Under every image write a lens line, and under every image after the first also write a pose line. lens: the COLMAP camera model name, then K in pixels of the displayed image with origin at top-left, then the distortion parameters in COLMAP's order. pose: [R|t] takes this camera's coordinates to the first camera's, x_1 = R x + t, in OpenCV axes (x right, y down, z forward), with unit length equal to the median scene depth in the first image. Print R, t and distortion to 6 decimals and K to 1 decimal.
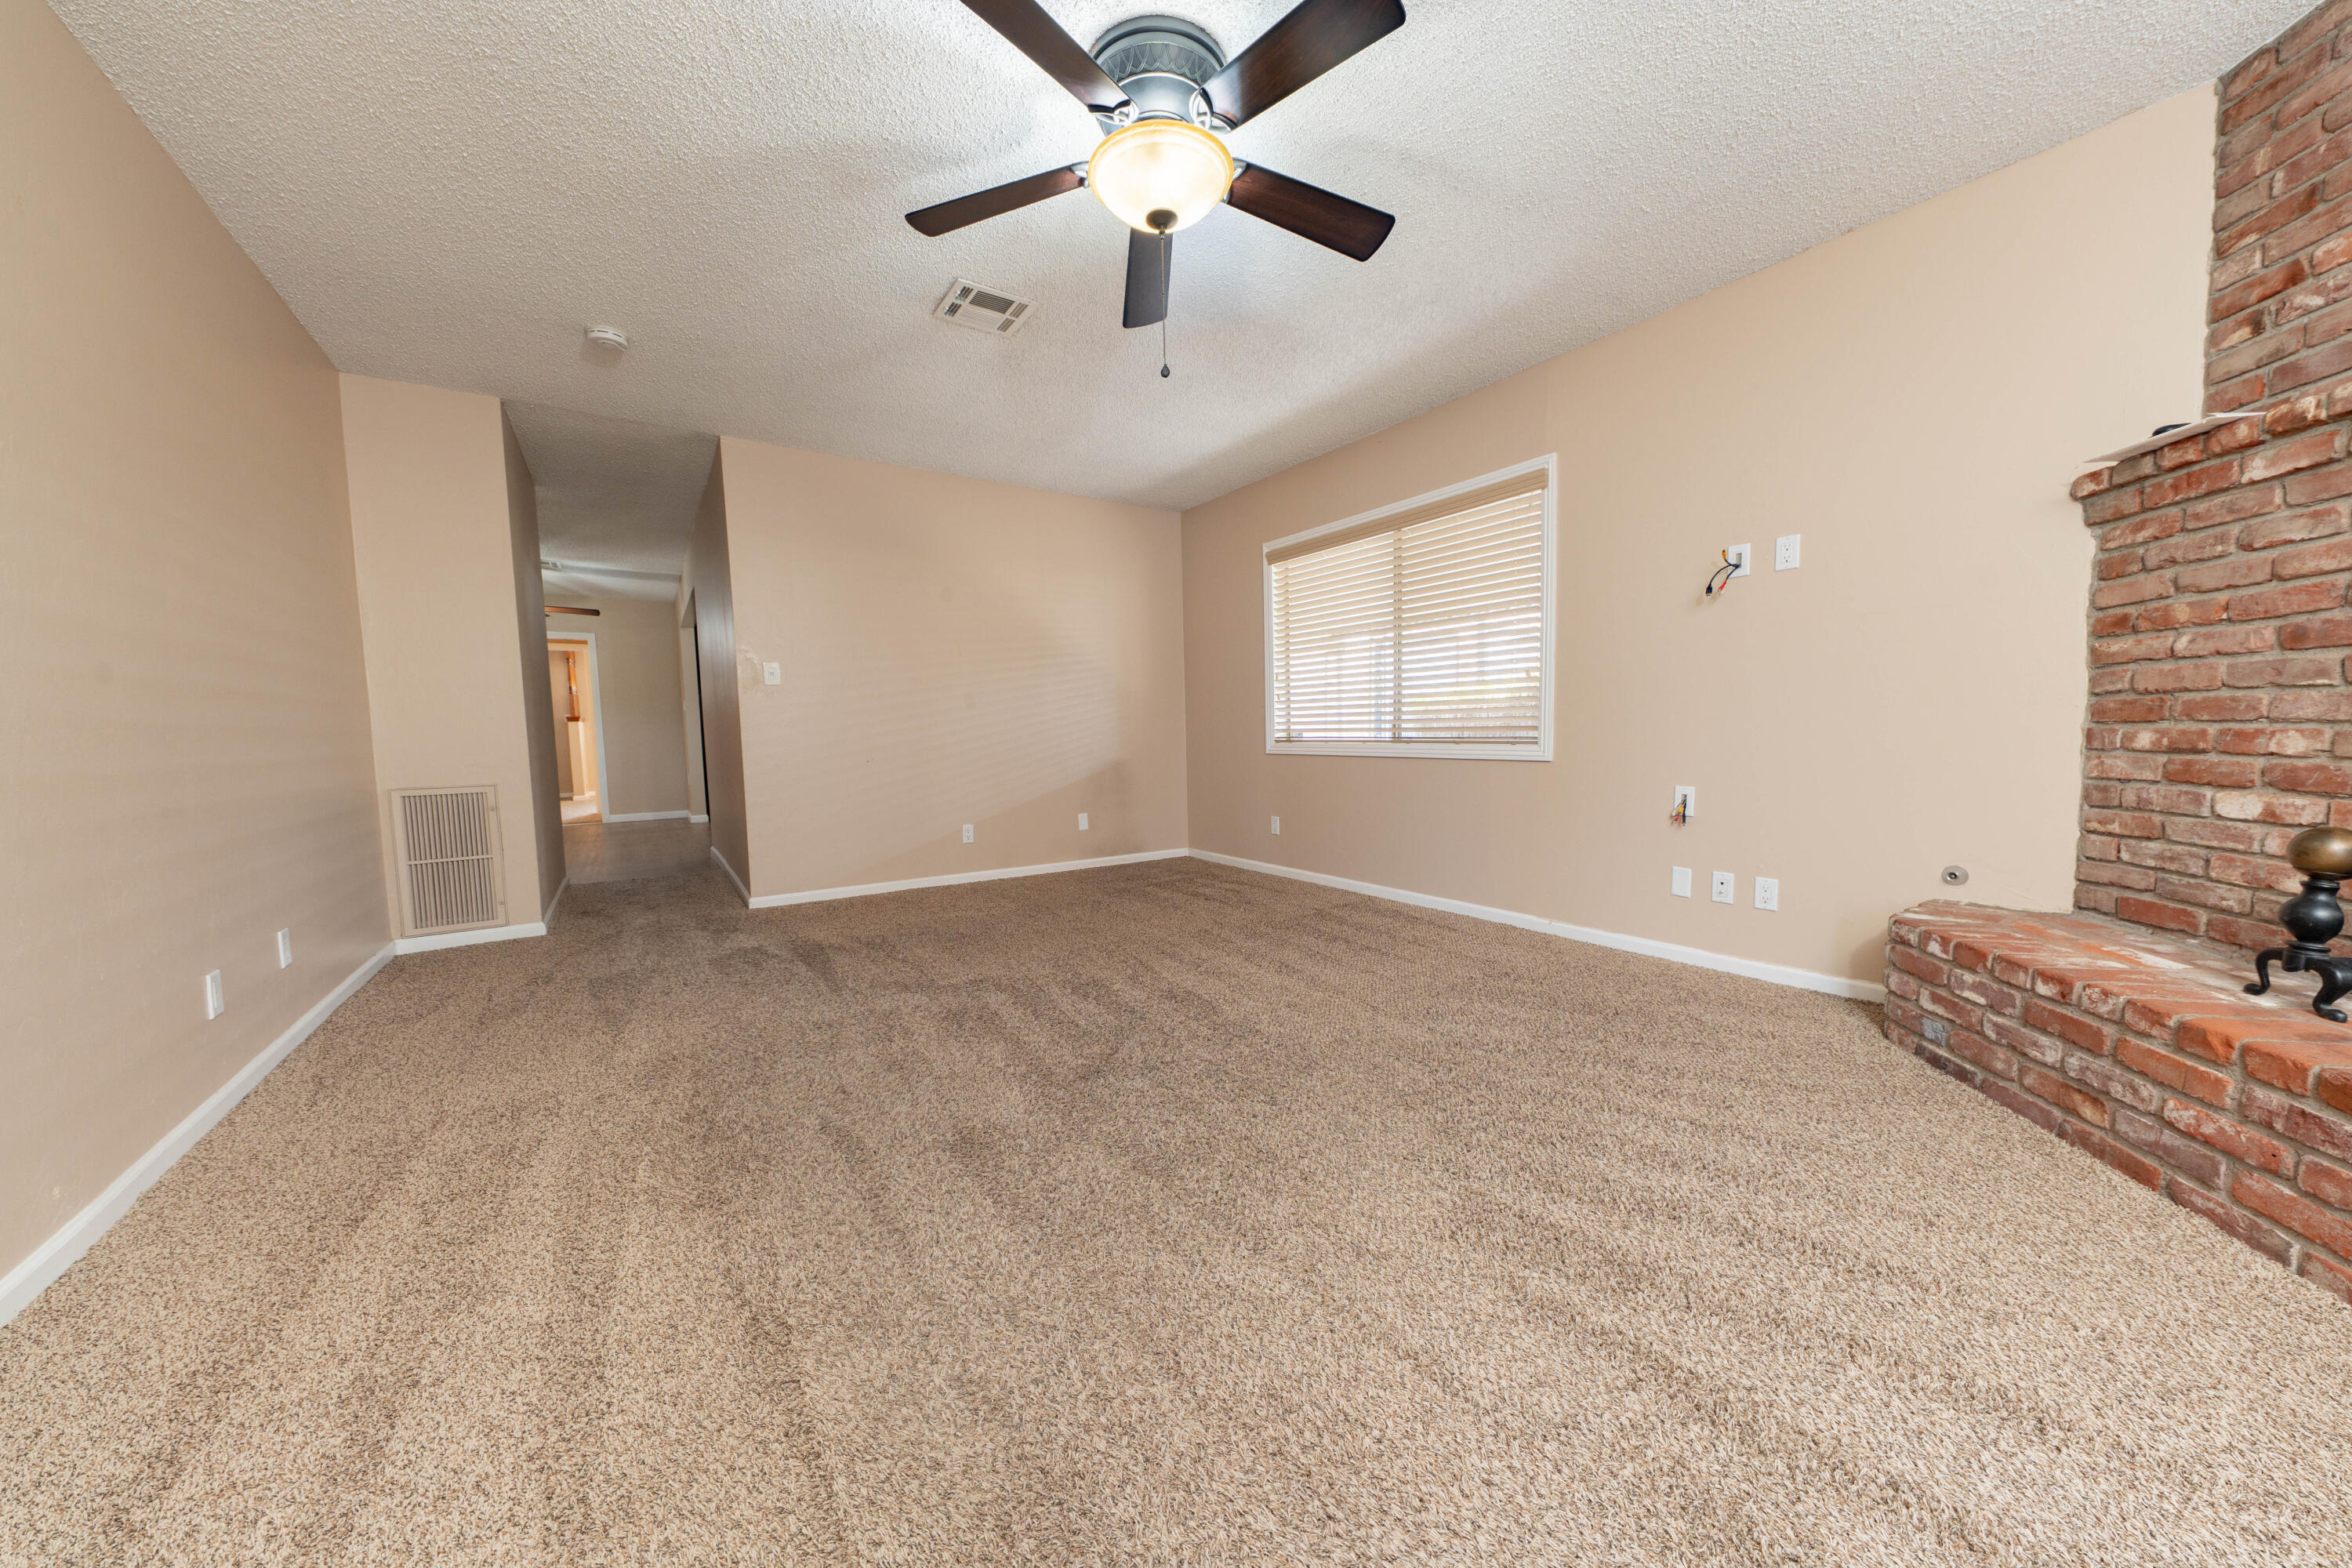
lens RADIAL K [[818.8, 0, 1177.0], [0, 818.8, 785.8], [0, 0, 1]] dist [0.001440, -0.000089]
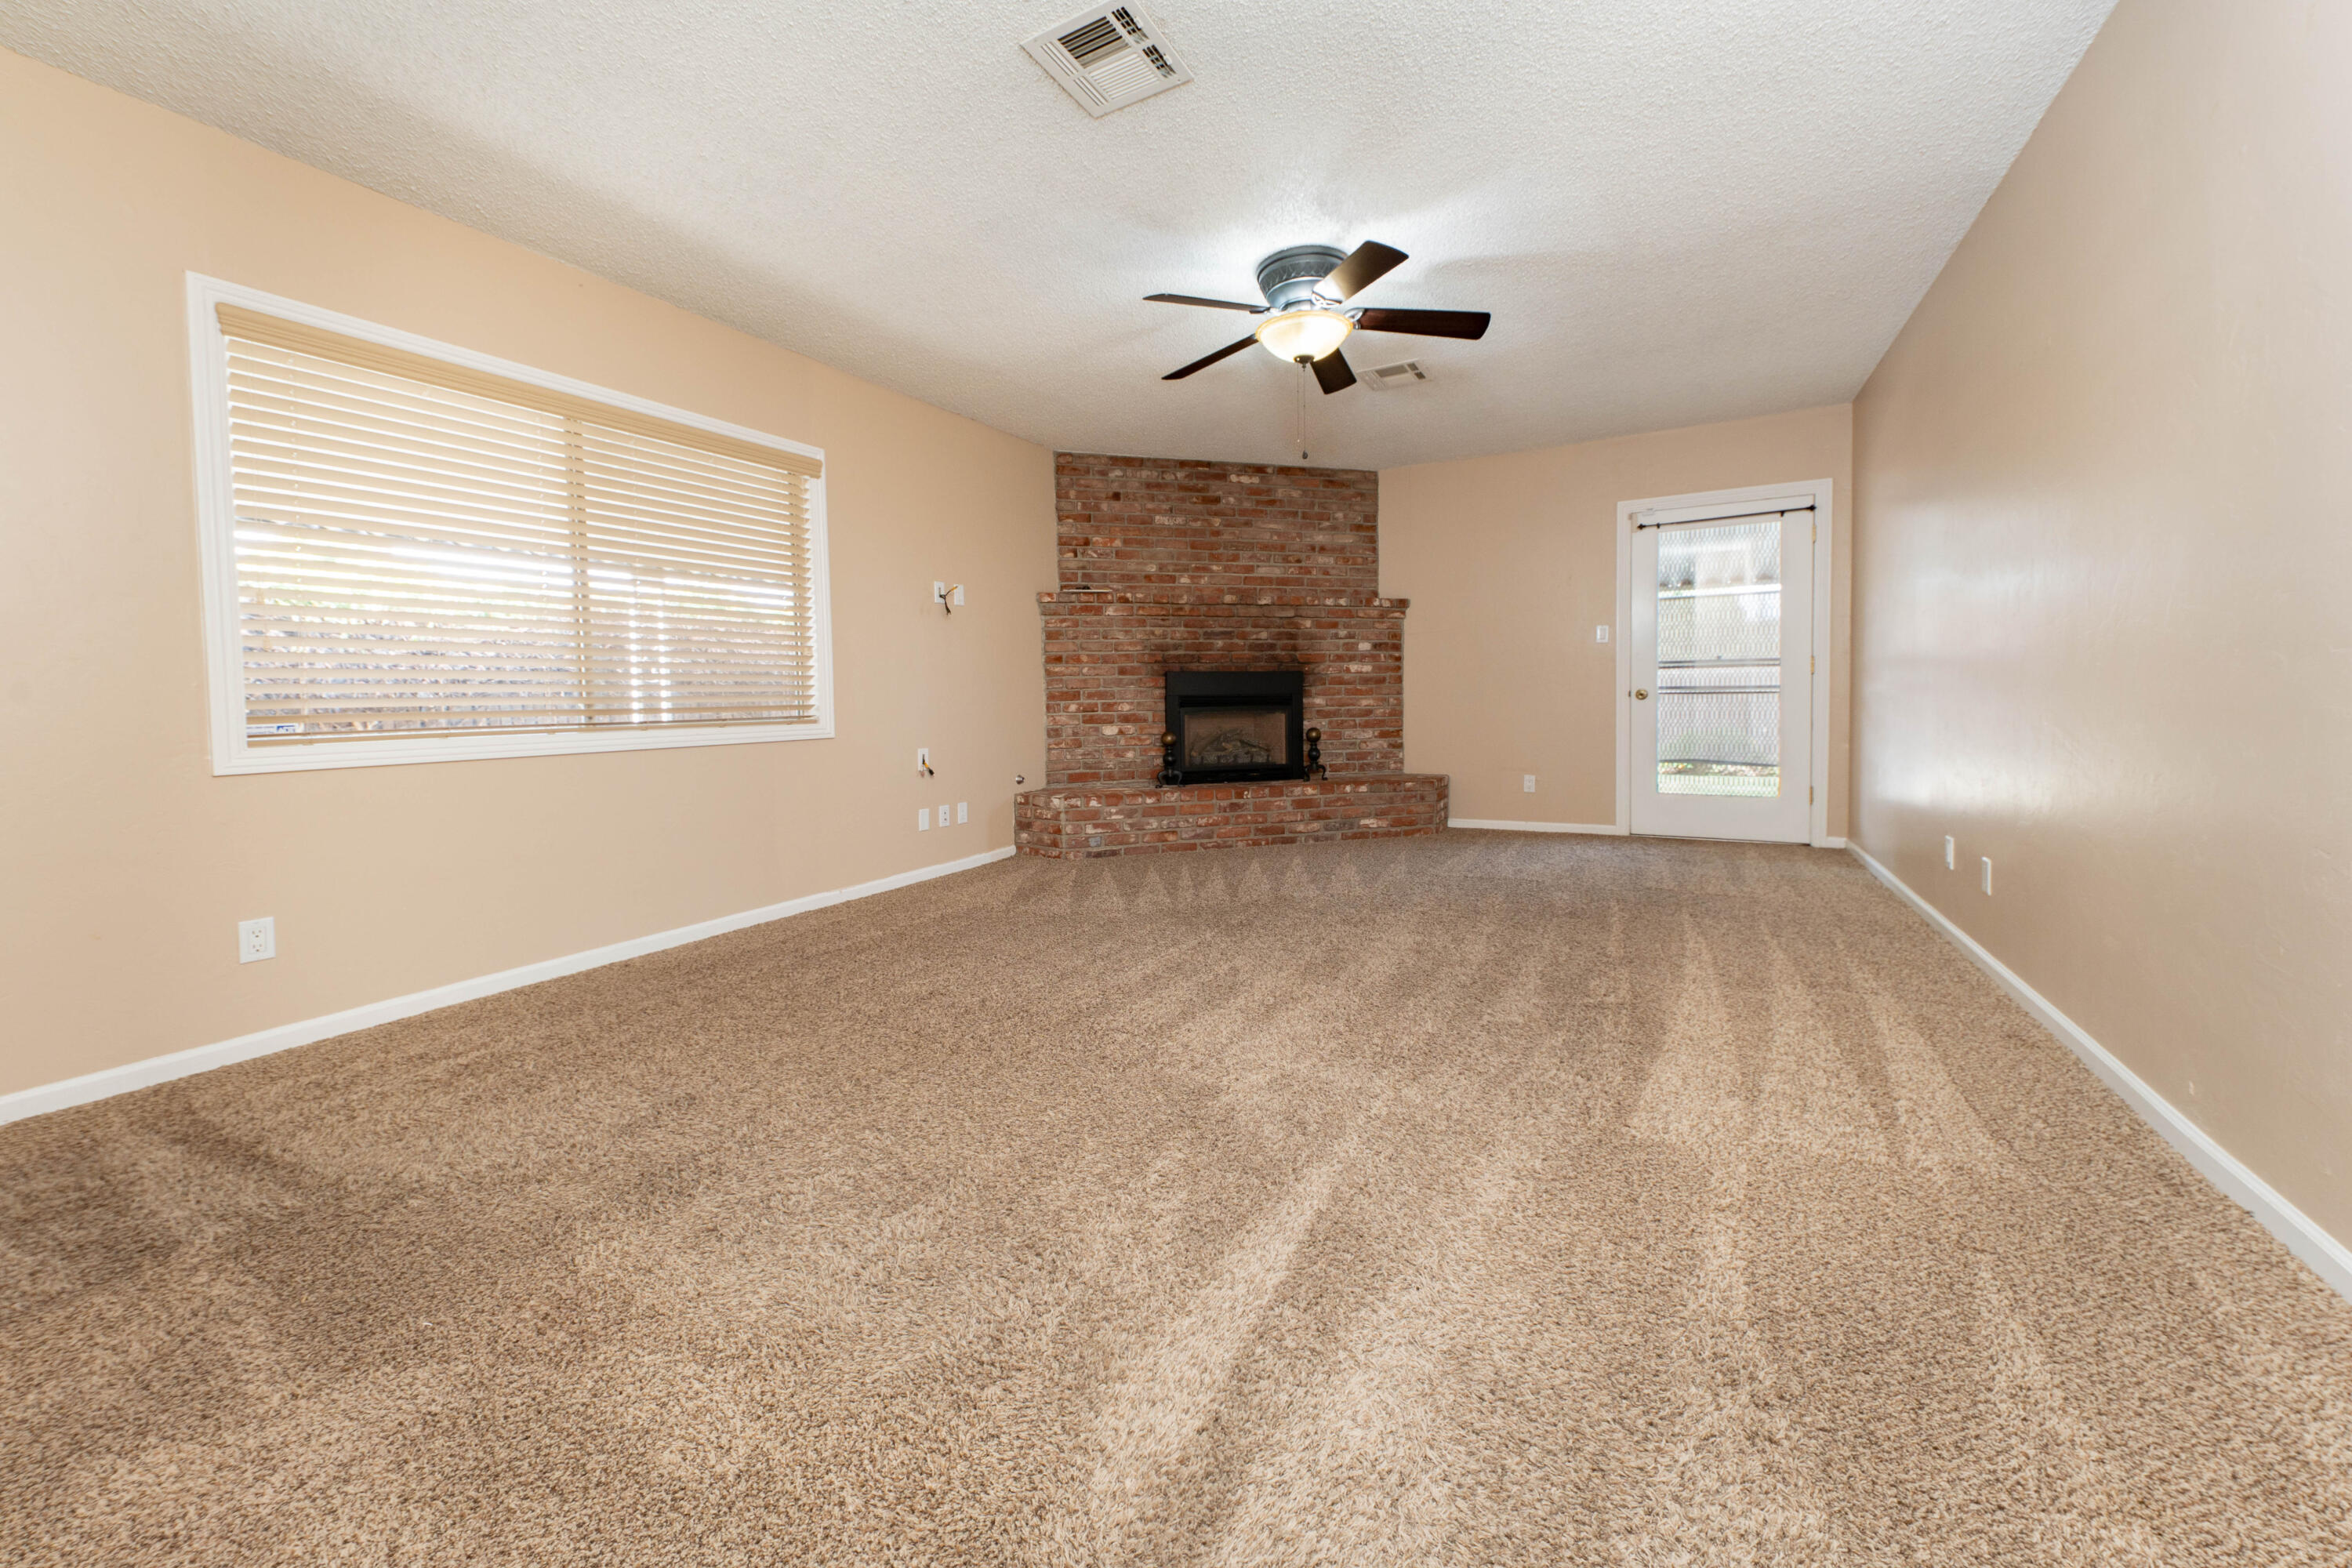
lens RADIAL K [[818.8, 0, 1192.8], [0, 818.8, 703.1], [0, 0, 1]] dist [0.001440, -0.000089]
pose [[-0.450817, 0.020697, 0.892376, -1.177228], [0.093400, 0.995337, 0.024099, -0.096053], [-0.887717, 0.094212, -0.450648, 1.808800]]
